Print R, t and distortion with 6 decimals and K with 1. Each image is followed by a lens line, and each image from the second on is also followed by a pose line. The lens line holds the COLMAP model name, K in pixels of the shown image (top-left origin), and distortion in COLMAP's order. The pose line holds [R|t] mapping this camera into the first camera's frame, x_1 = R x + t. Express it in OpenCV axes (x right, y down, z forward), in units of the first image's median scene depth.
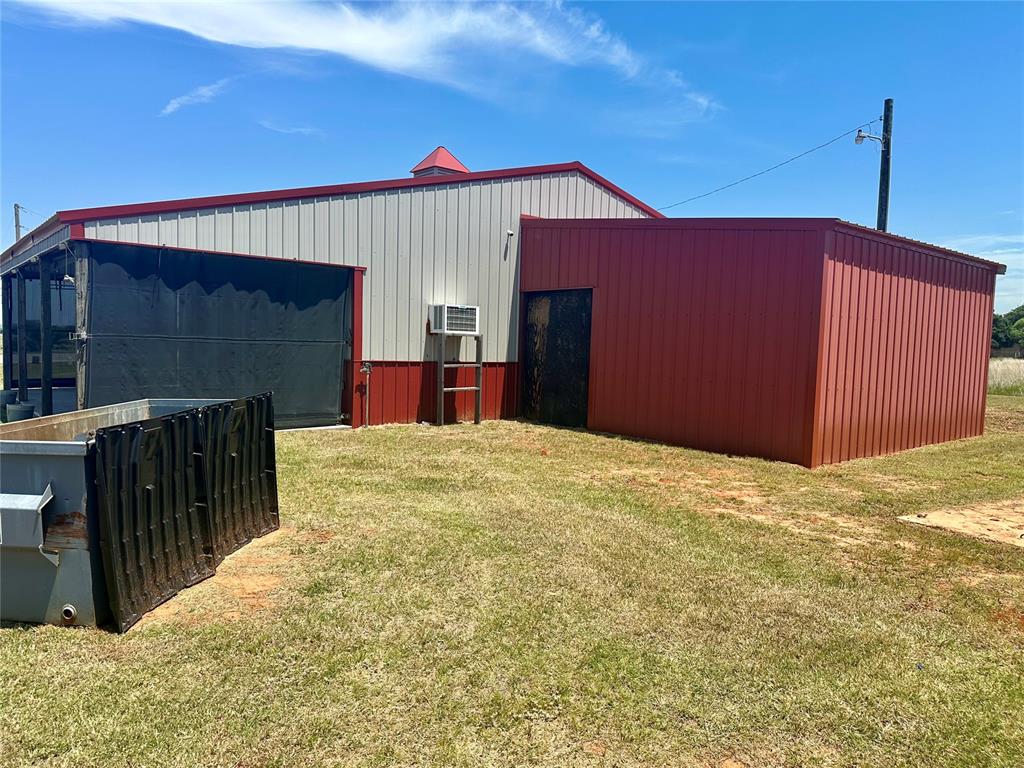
lens RADIAL K [[722.4, 0, 513.1], [0, 722.4, 382.6], [0, 0, 1]] dist [0.120236, -0.178037]
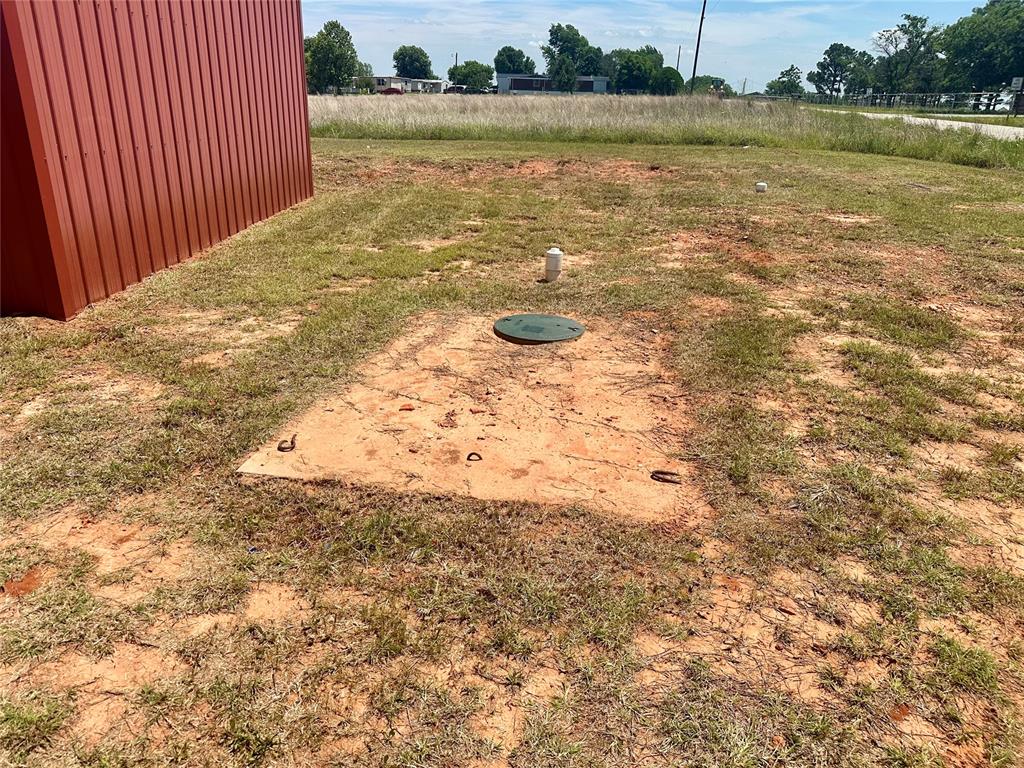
lens RADIAL K [[722.4, 0, 513.1], [0, 722.4, 382.6], [0, 0, 1]] dist [0.120236, -0.178037]
pose [[0.655661, -0.278532, 0.701804, 0.237537], [0.027950, 0.937789, 0.346078, -0.012481], [-0.754538, -0.207294, 0.622657, 0.433081]]
